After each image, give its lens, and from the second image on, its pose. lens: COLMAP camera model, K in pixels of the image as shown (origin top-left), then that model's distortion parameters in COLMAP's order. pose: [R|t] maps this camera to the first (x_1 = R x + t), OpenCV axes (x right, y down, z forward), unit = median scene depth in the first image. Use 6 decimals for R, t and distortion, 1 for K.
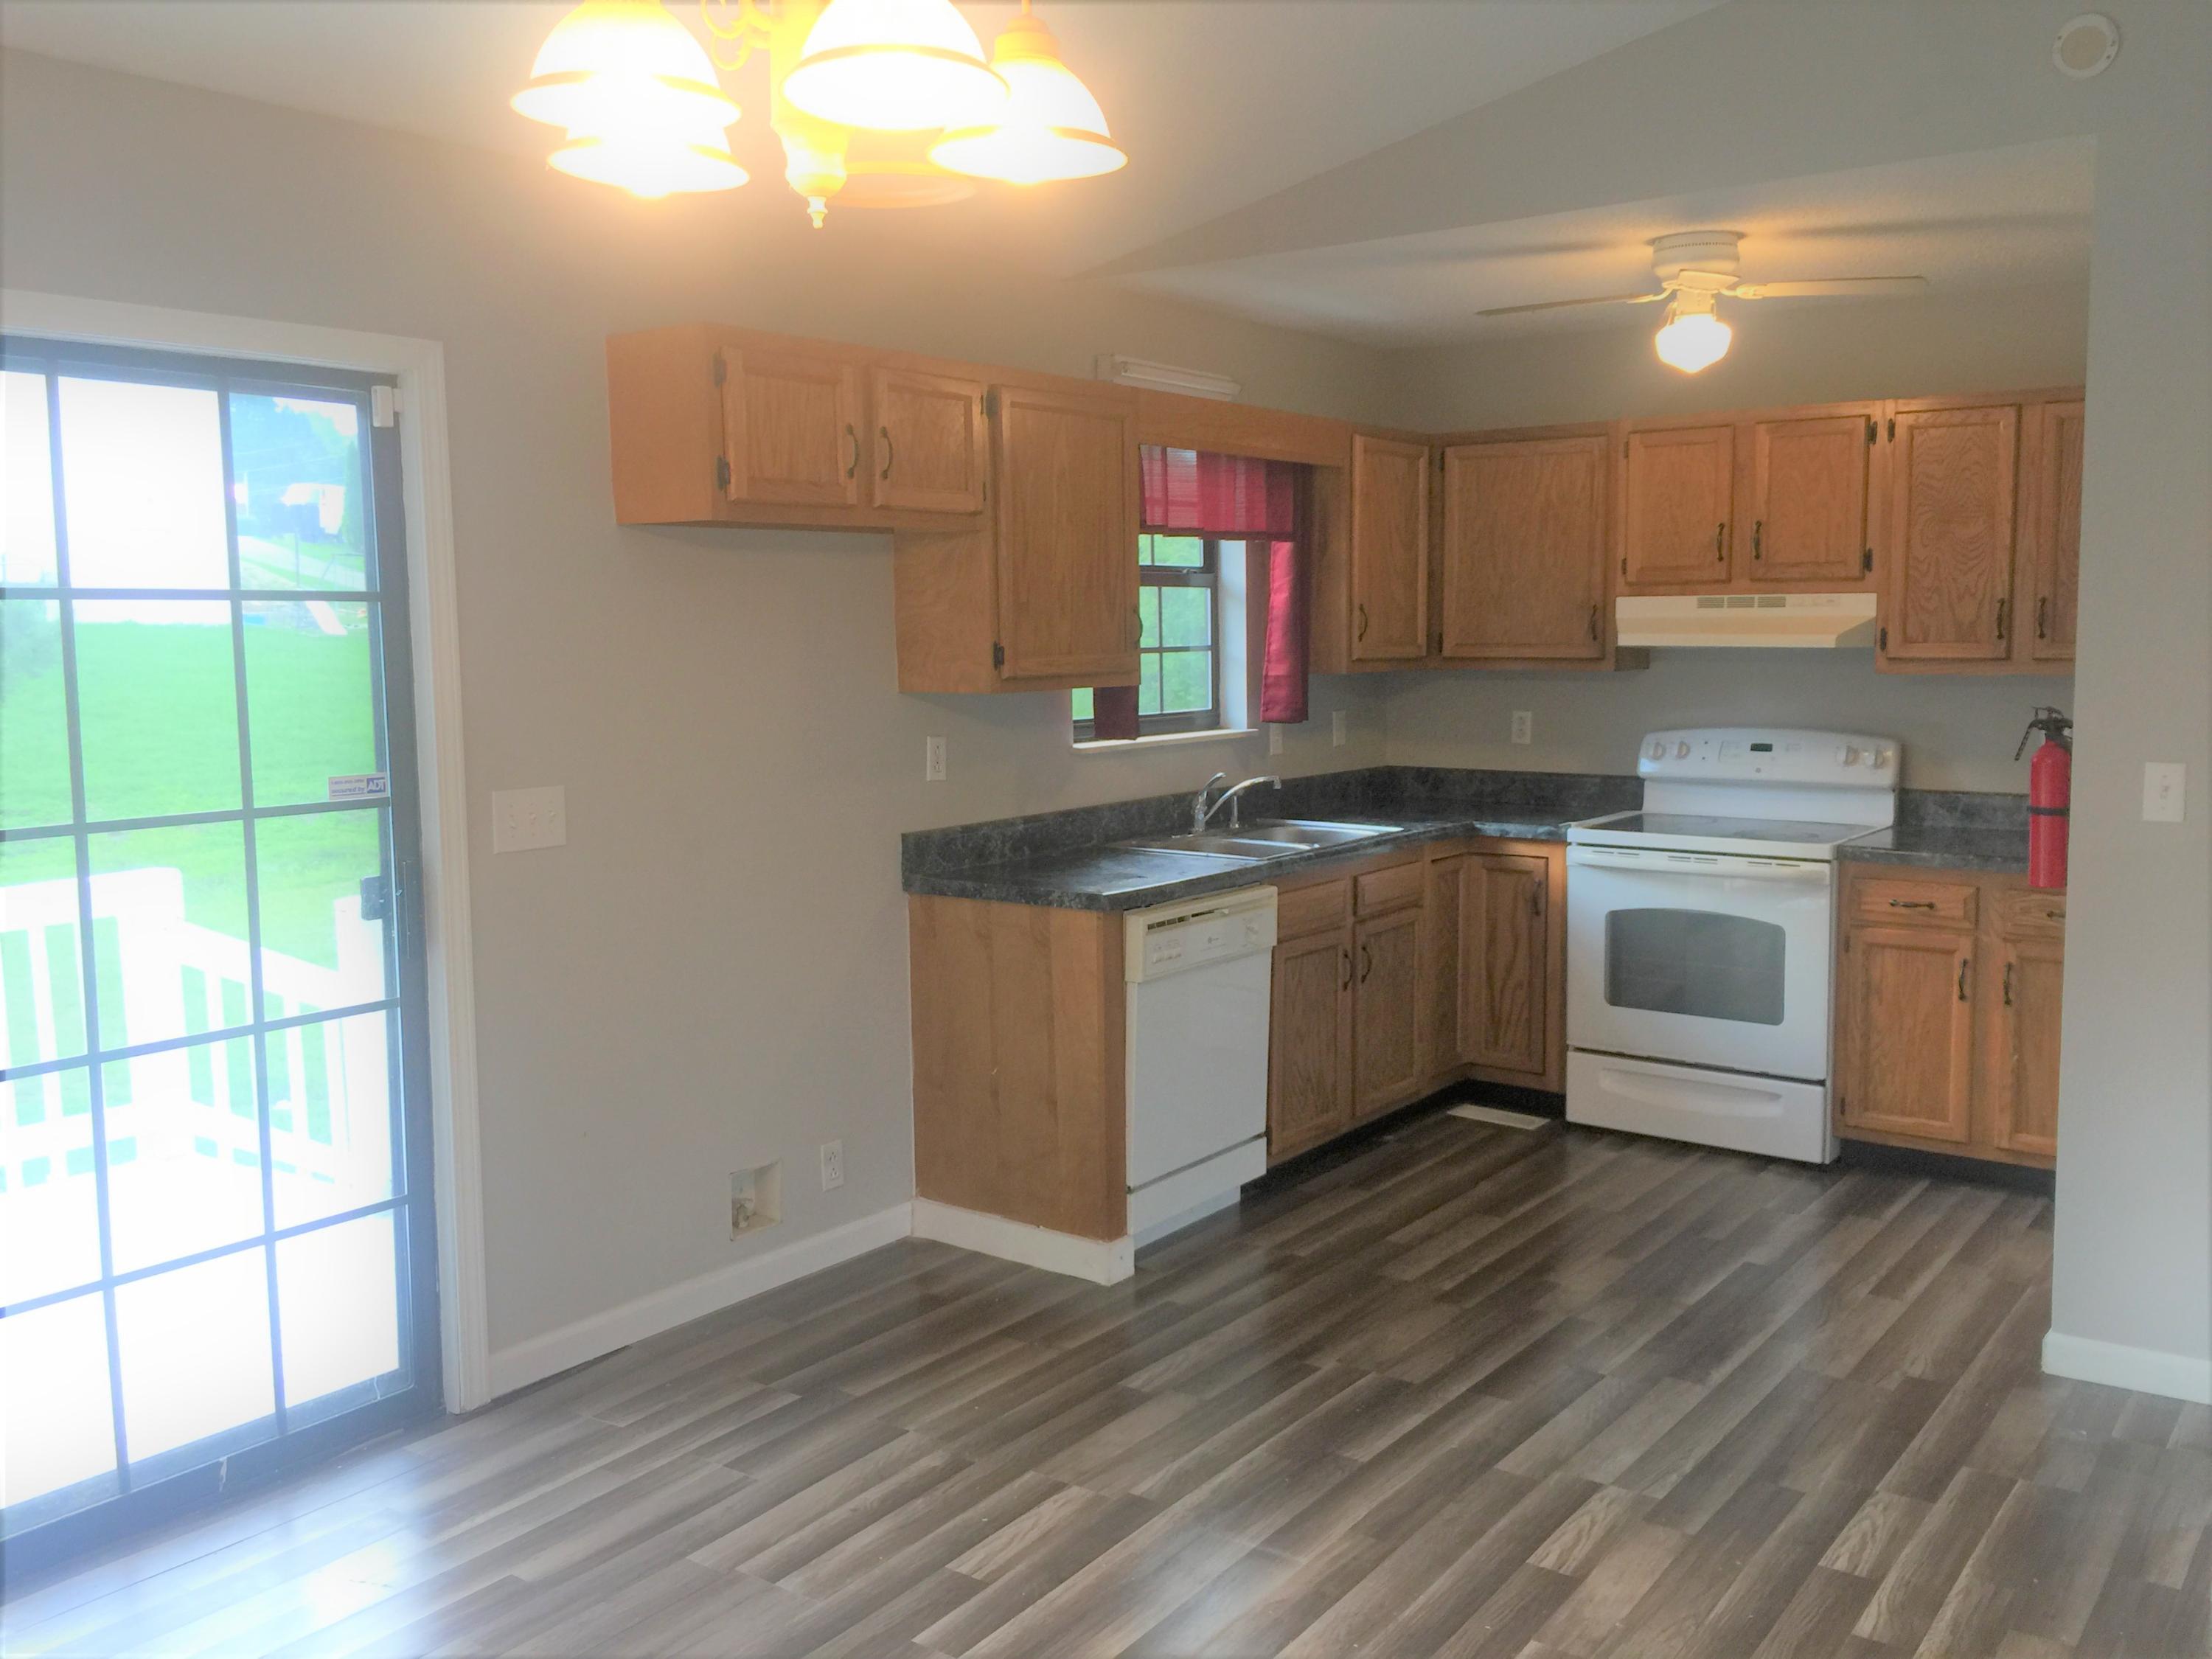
lens RADIAL K [[1899.9, 0, 1103.6], [0, 1899.9, 805.7], [0, 0, 1]] dist [0.060432, -0.083052]
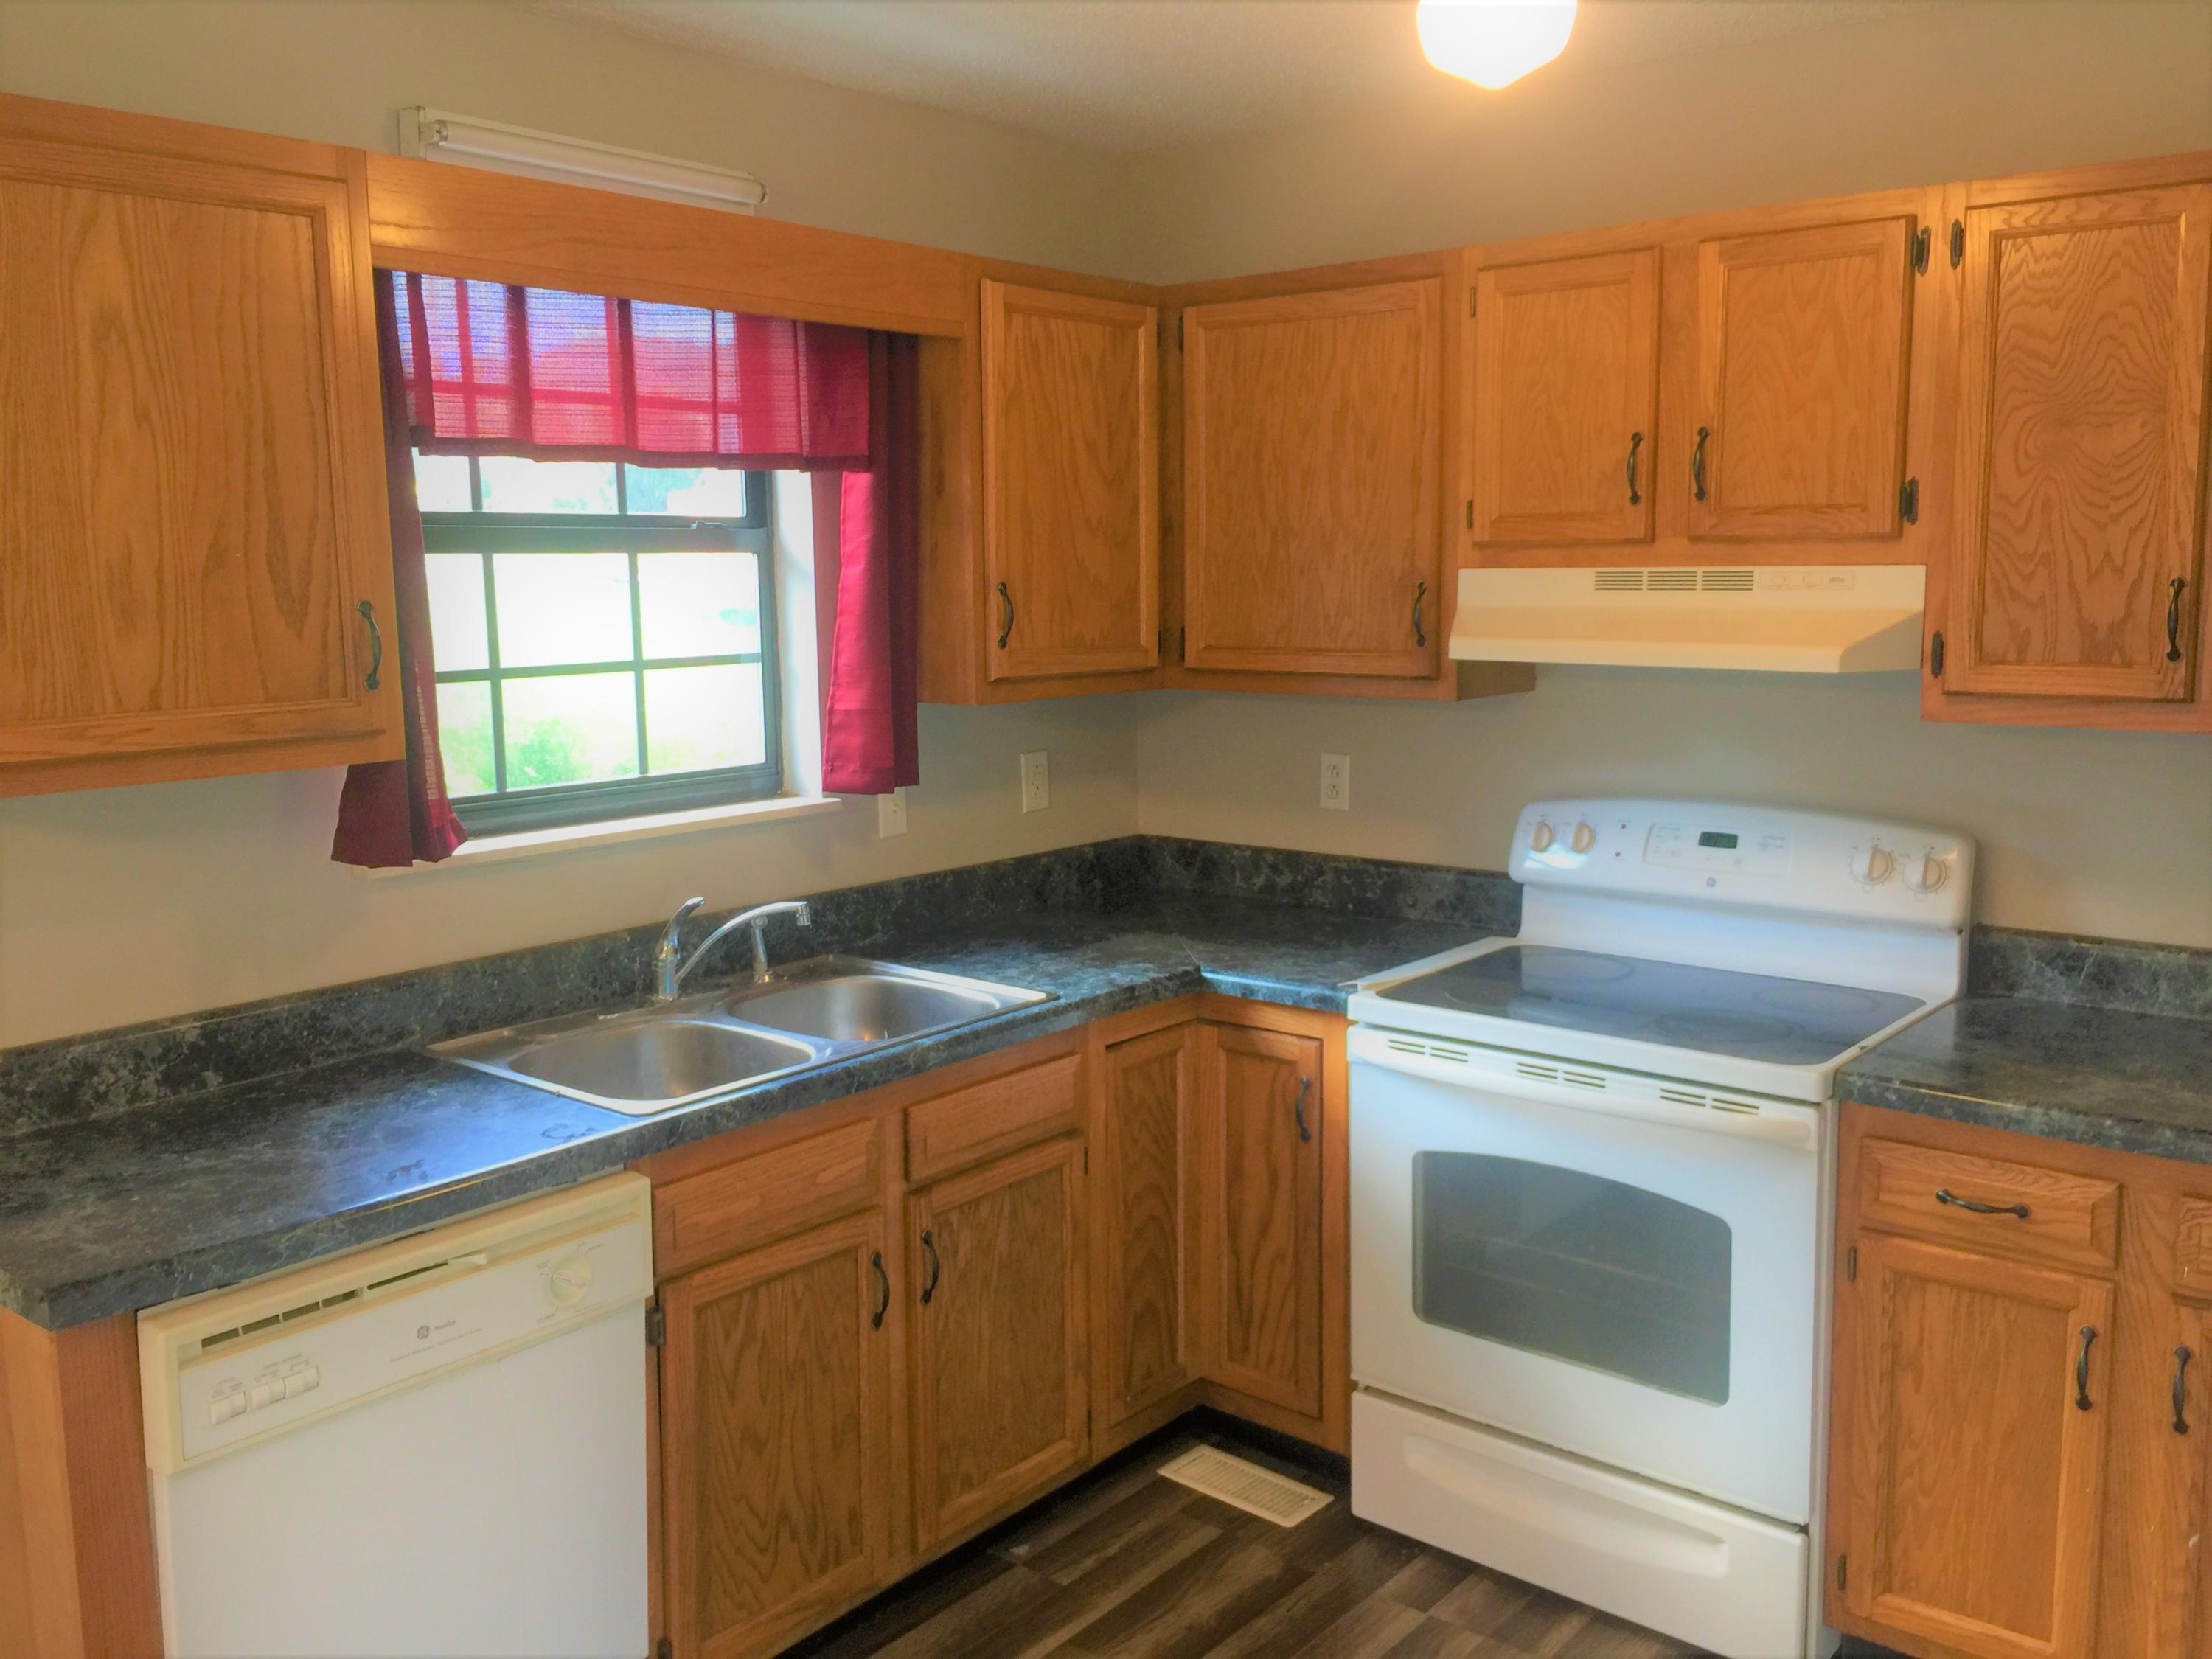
lens RADIAL K [[1899.9, 0, 1085.1], [0, 1899.9, 791.3], [0, 0, 1]] dist [0.060432, -0.083052]
pose [[0.998145, 0.004080, -0.060737, 0.204346], [-0.002605, 0.999700, 0.024343, -0.060525], [0.060819, -0.024140, 0.997857, 0.458389]]
